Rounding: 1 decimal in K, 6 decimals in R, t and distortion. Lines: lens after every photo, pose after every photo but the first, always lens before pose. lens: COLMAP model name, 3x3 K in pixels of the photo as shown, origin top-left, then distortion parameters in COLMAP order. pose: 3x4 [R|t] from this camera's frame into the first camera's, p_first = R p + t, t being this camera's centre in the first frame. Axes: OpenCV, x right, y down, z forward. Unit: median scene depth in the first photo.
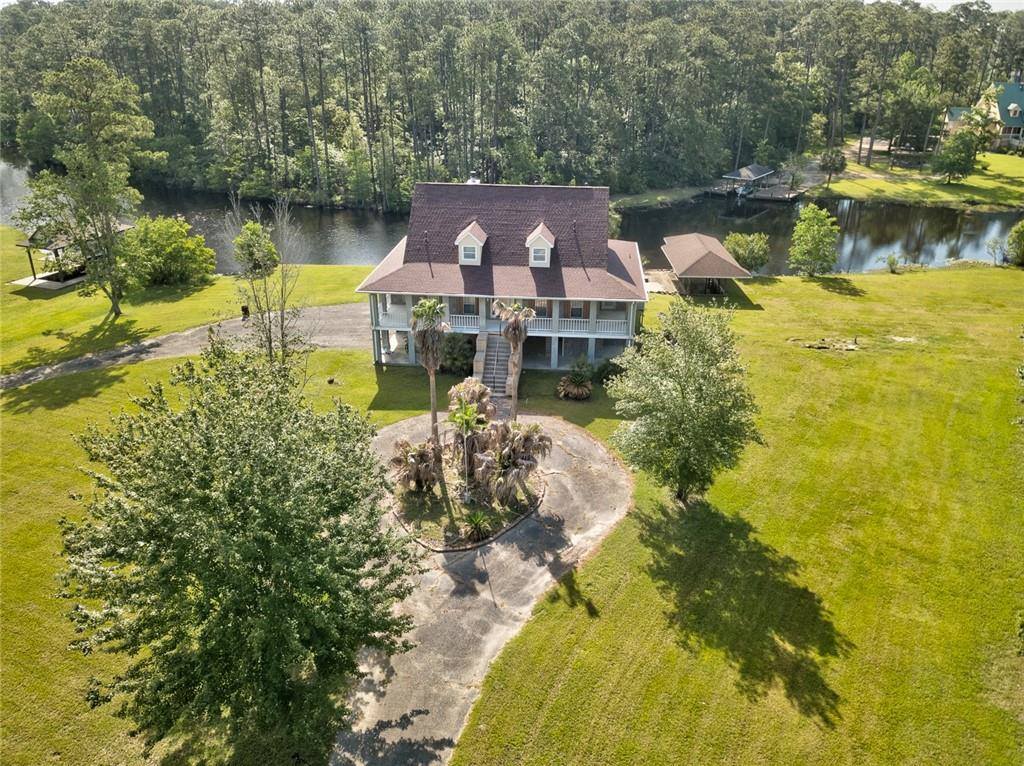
lens RADIAL K [[783.0, 0, 512.0], [0, 783.0, 383.0], [0, 0, 1]] dist [-0.001188, 0.016306]
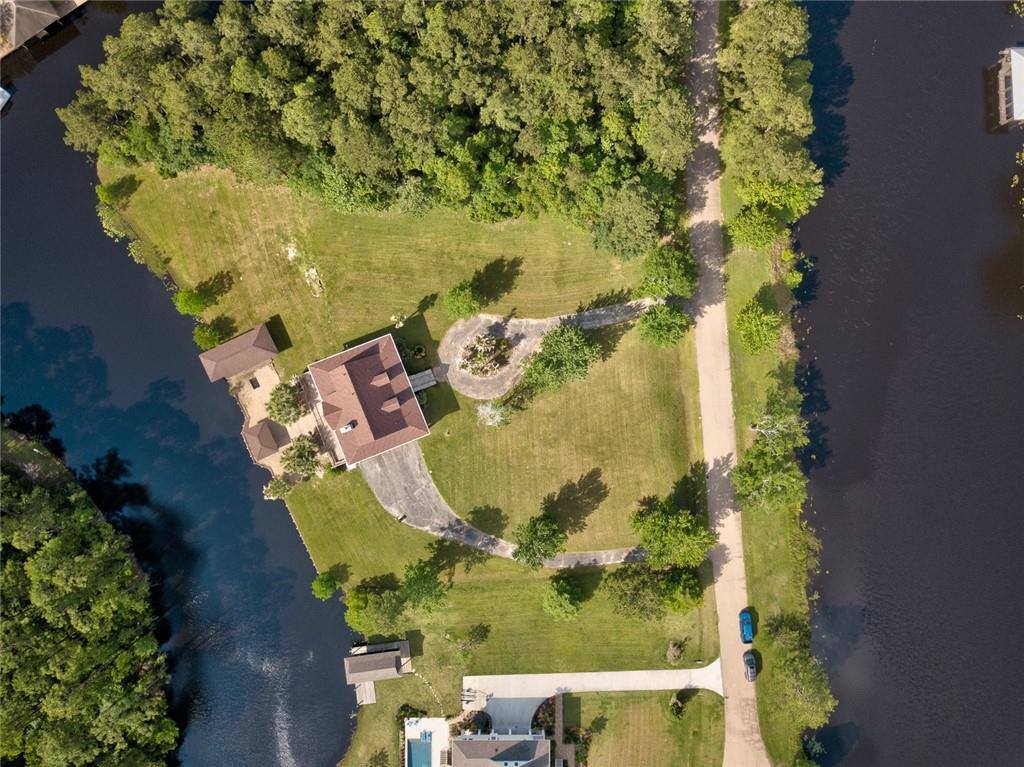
lens RADIAL K [[779.1, 0, 507.9], [0, 779.1, 380.6], [0, 0, 1]] dist [0.030325, -0.005110]
pose [[-0.446790, -0.894513, -0.015043, -0.094825], [0.356751, -0.193559, 0.913927, -2.012911], [-0.820431, 0.402967, 0.405599, -0.321400]]
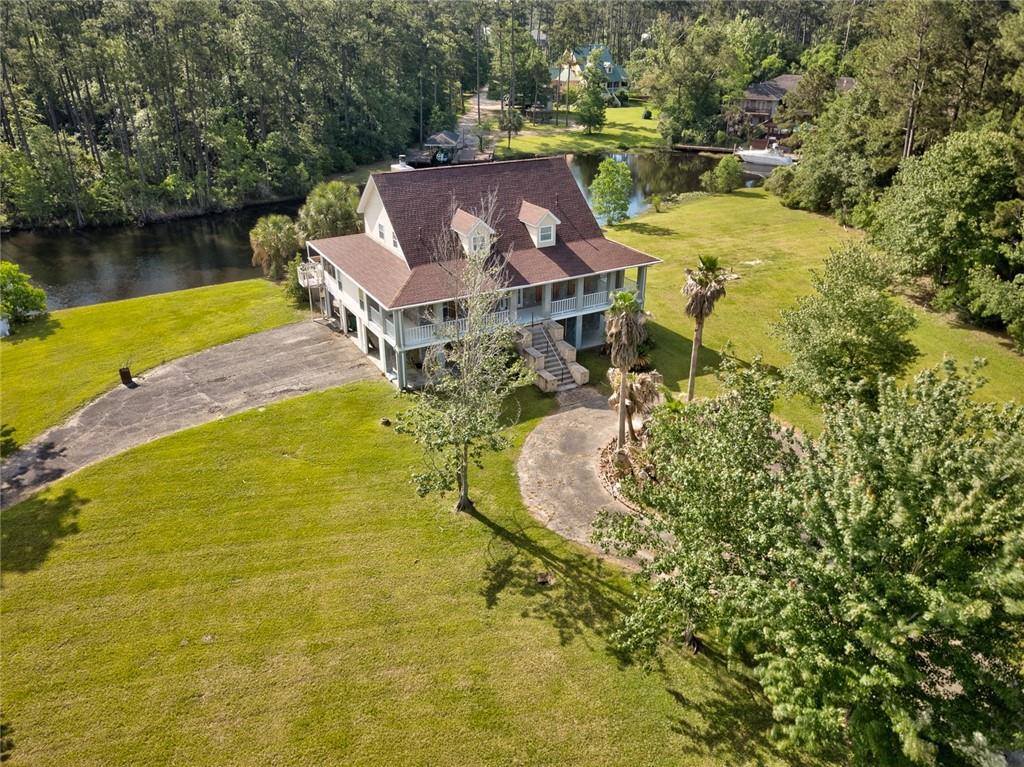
lens RADIAL K [[790.4, 0, 512.0], [0, 790.4, 383.5], [0, 0, 1]] dist [-0.007248, 0.001404]
pose [[0.824075, -0.245067, 0.510727, -0.441288], [0.229138, 0.968736, 0.095115, -0.074926], [-0.518069, 0.038645, 0.854465, 0.183426]]
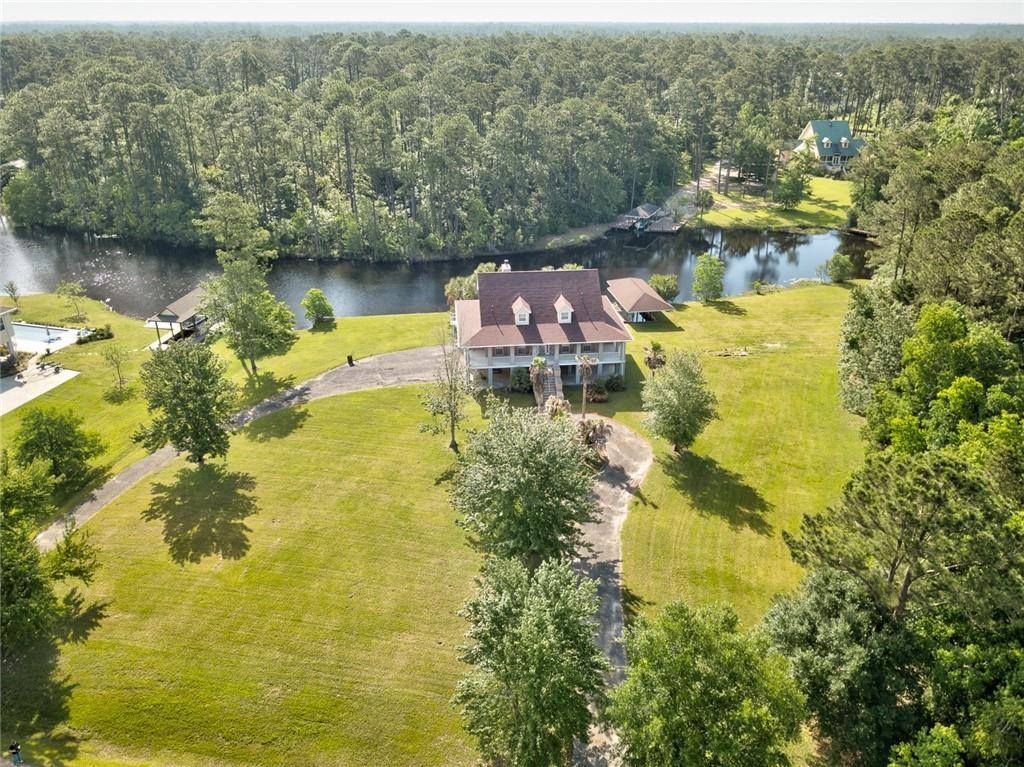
lens RADIAL K [[779.1, 0, 507.9], [0, 779.1, 380.6], [0, 0, 1]] dist [0.030325, -0.005110]
pose [[0.983977, -0.084657, 0.156915, -0.295582], [0.082743, 0.996395, 0.018698, -0.057751], [-0.157933, -0.005415, 0.987435, -0.504486]]
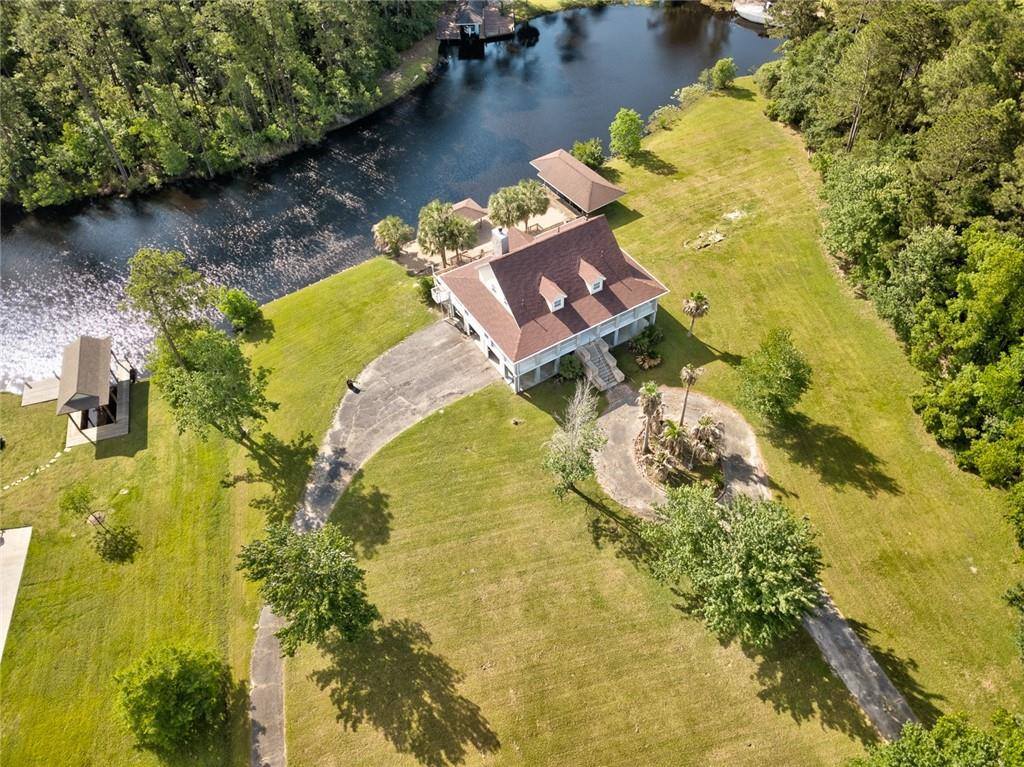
lens RADIAL K [[779.1, 0, 507.9], [0, 779.1, 380.6], [0, 0, 1]] dist [0.030325, -0.005110]
pose [[0.803540, -0.462027, 0.375307, -0.631582], [0.276326, 0.847980, 0.452298, -0.618921], [-0.527227, -0.259733, 0.809056, -0.147759]]
